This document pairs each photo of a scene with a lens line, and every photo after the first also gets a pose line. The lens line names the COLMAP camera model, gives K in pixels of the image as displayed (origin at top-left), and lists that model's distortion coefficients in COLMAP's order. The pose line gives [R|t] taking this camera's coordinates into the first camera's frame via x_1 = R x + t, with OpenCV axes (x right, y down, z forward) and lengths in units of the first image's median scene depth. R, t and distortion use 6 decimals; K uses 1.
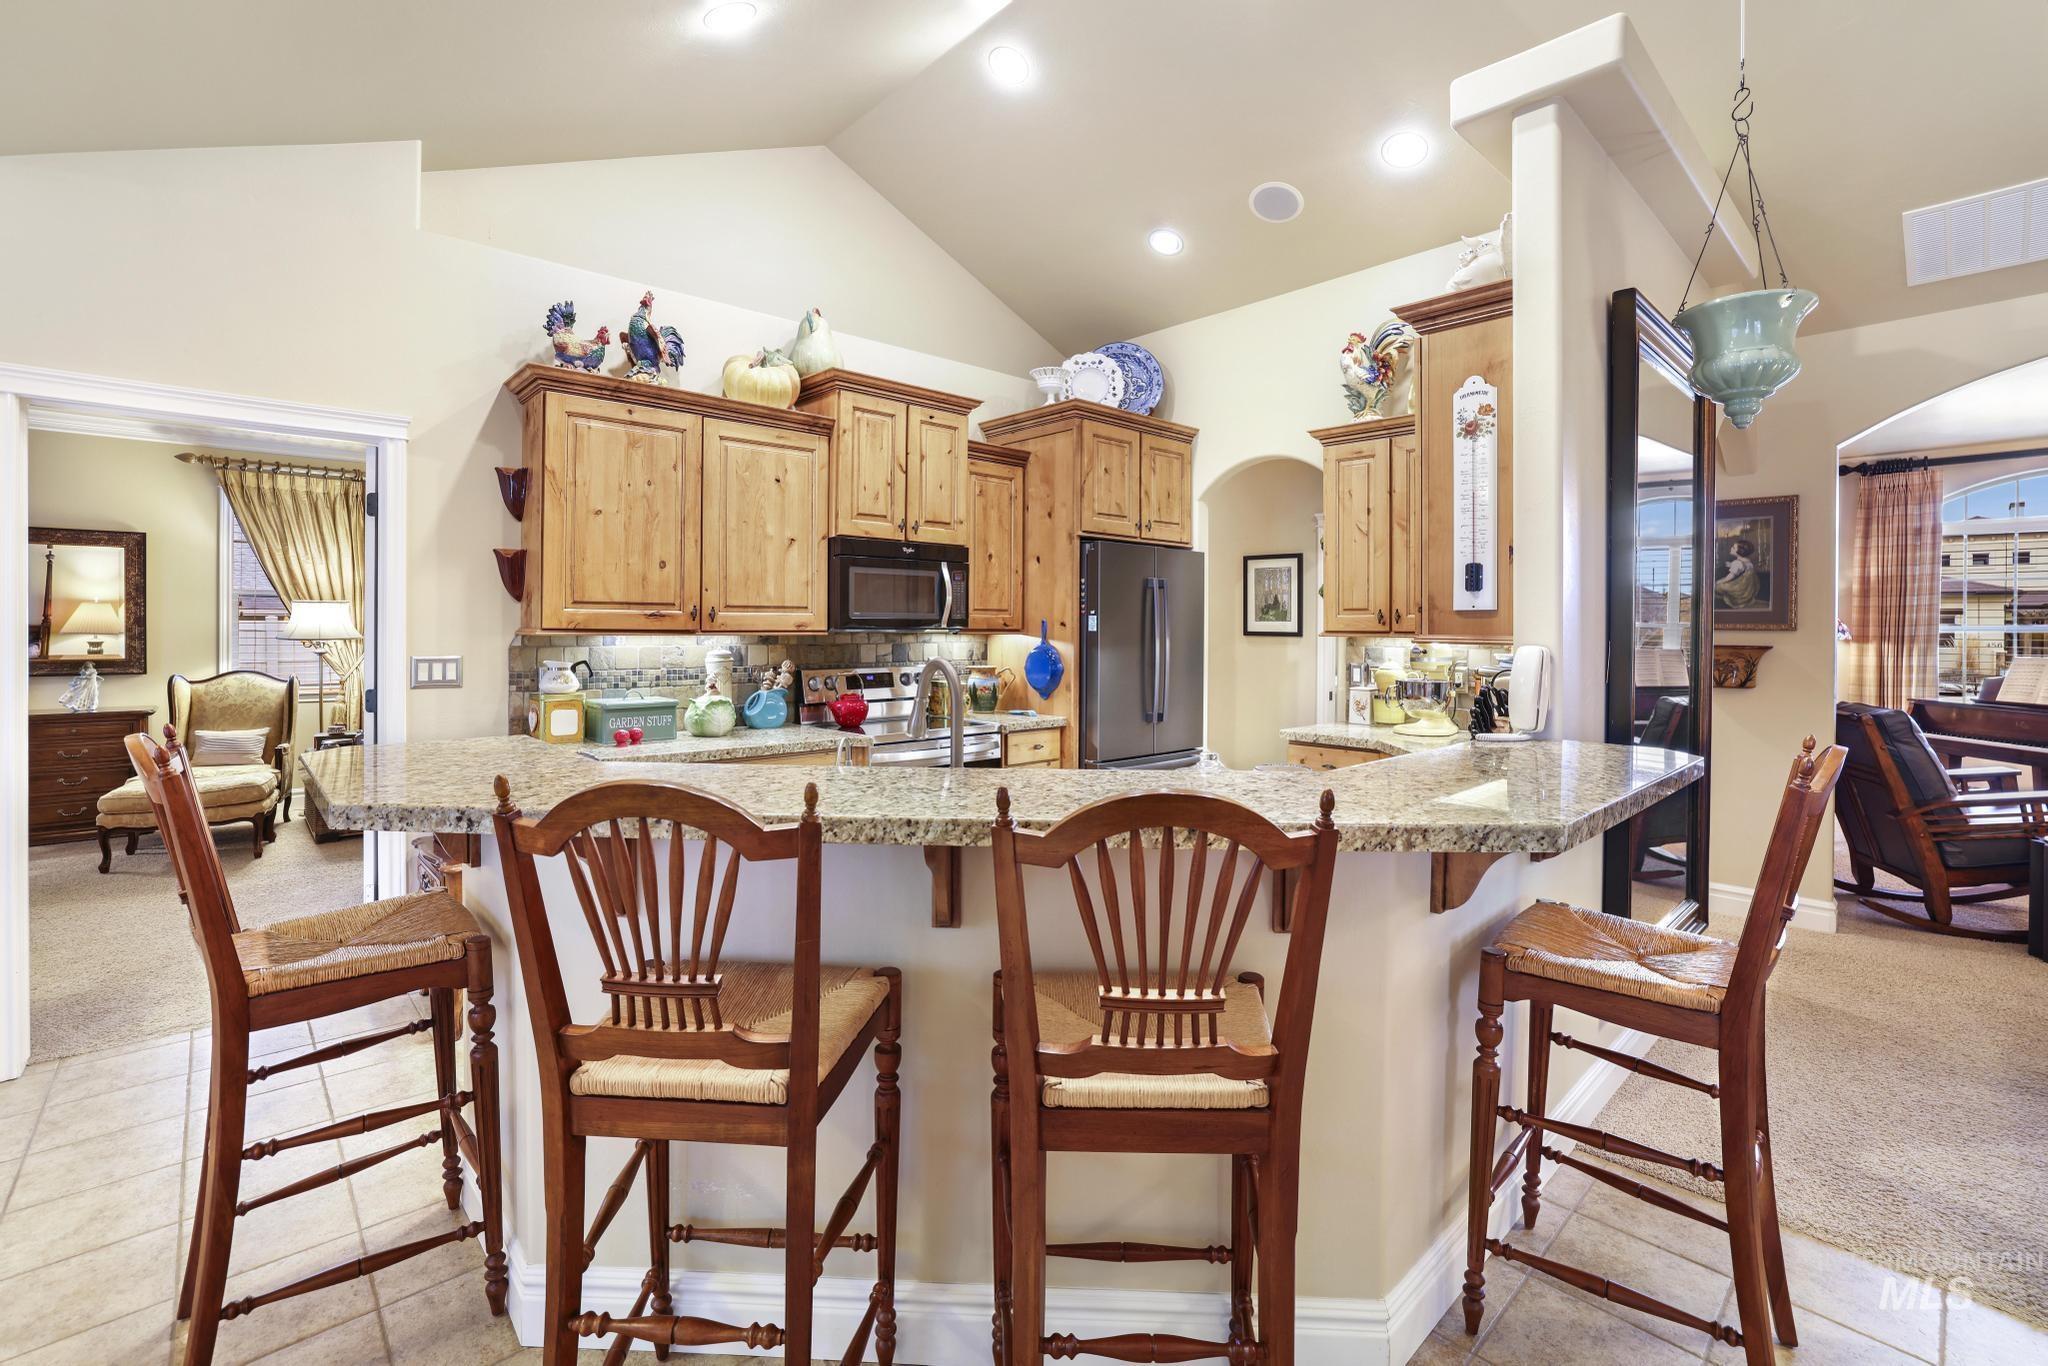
lens RADIAL K [[905.1, 0, 1014.3], [0, 905.1, 629.9], [0, 0, 1]] dist [-0.035075, 0.011424]
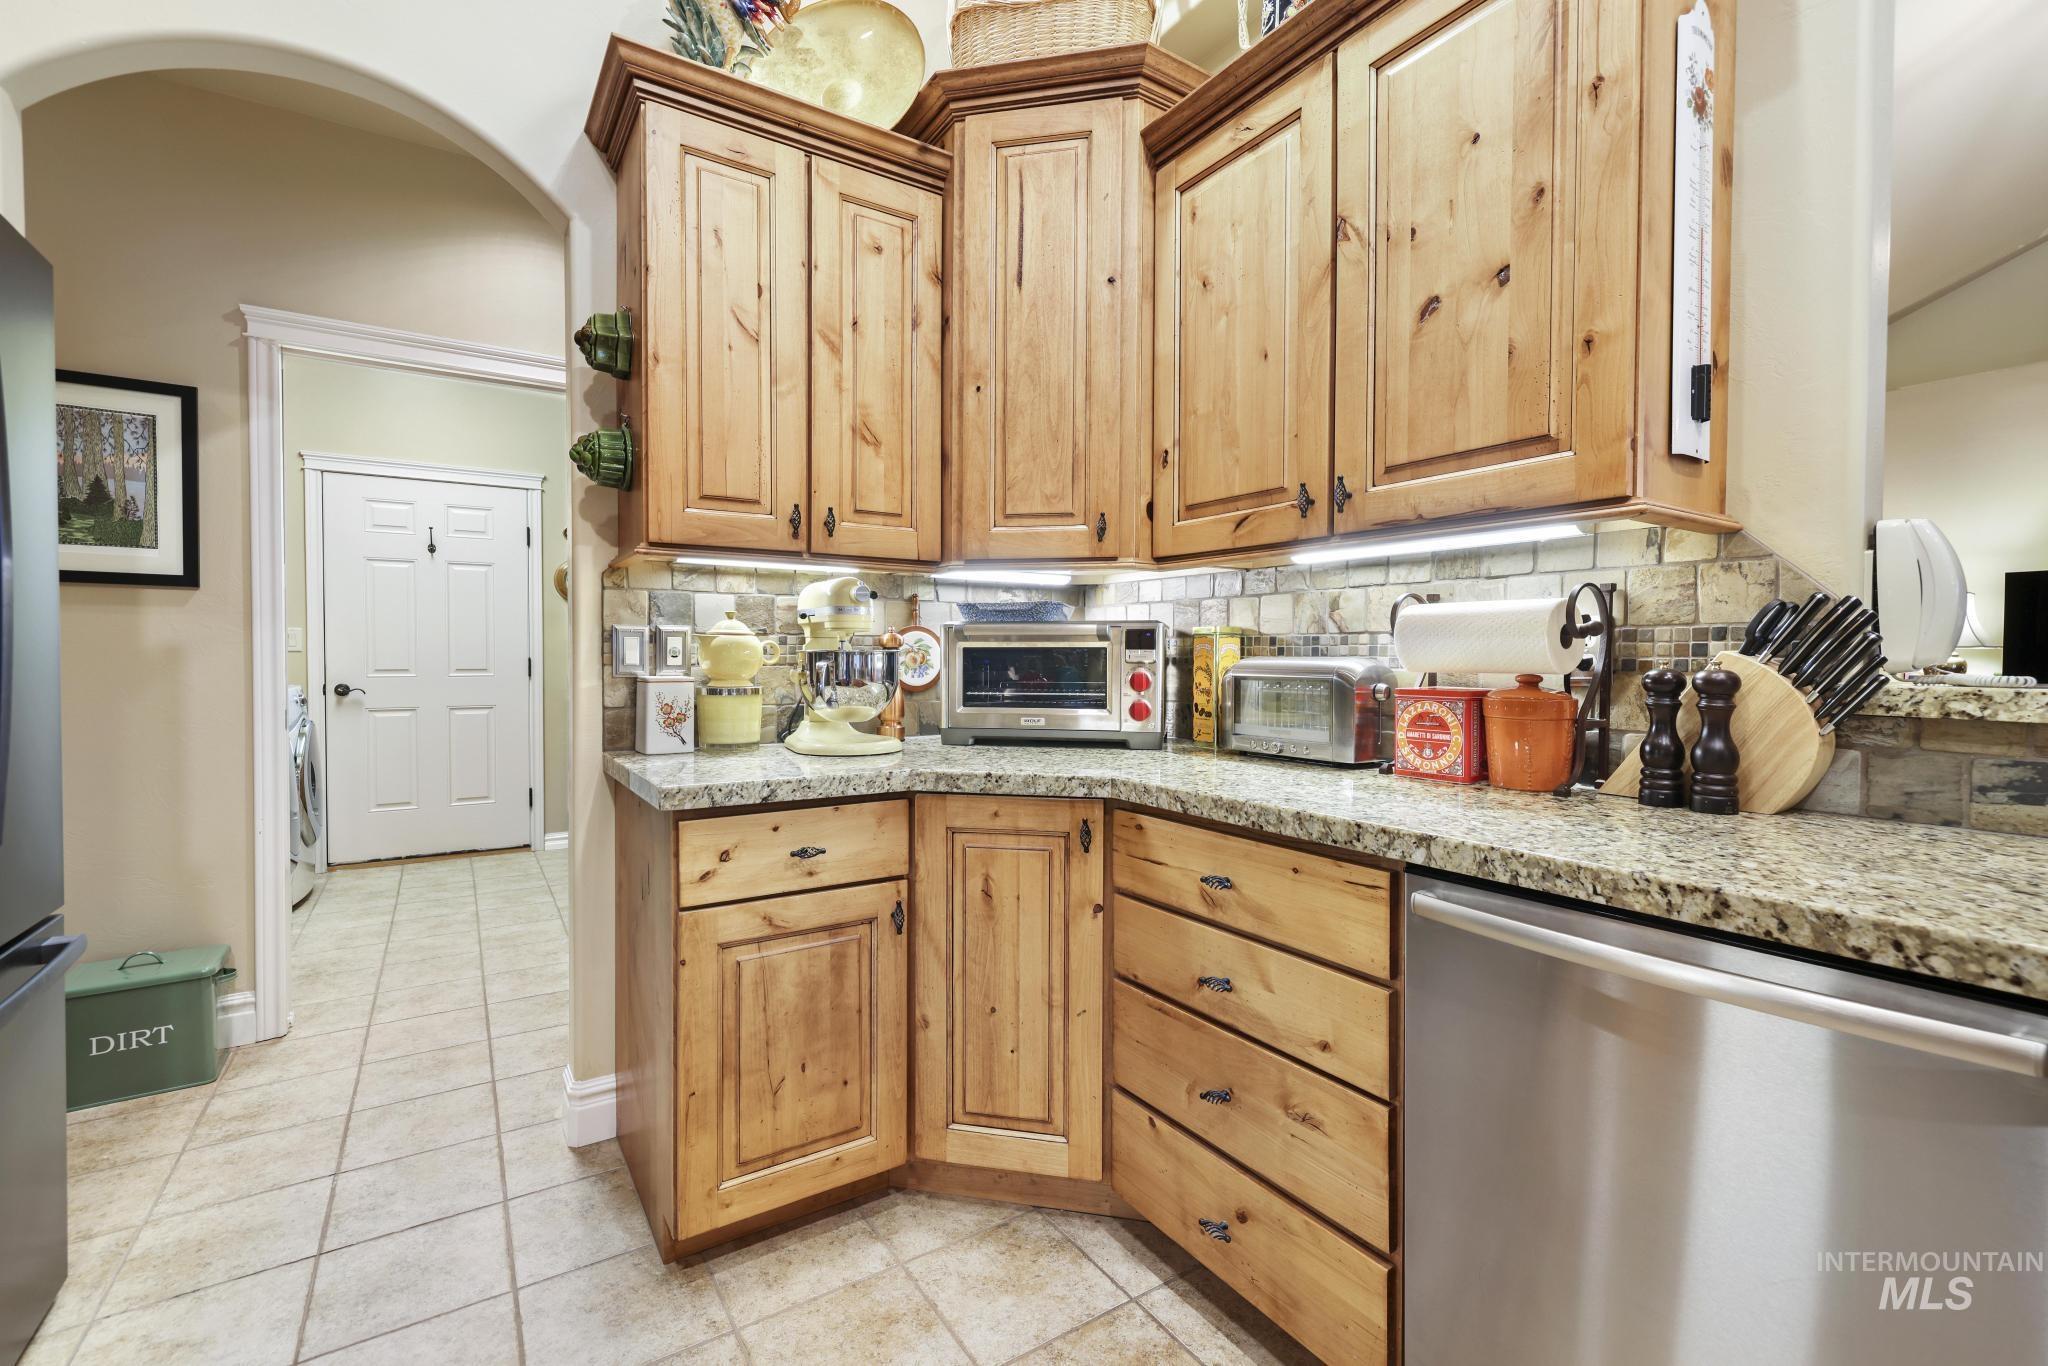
lens RADIAL K [[905.1, 0, 1027.9], [0, 905.1, 683.9], [0, 0, 1]] dist [-0.035075, 0.011424]
pose [[0.154287, -0.035886, 0.987374, -0.040407], [-0.001791, 0.999328, 0.036600, 0.044407], [-0.988024, -0.007415, 0.154119, 0.649051]]
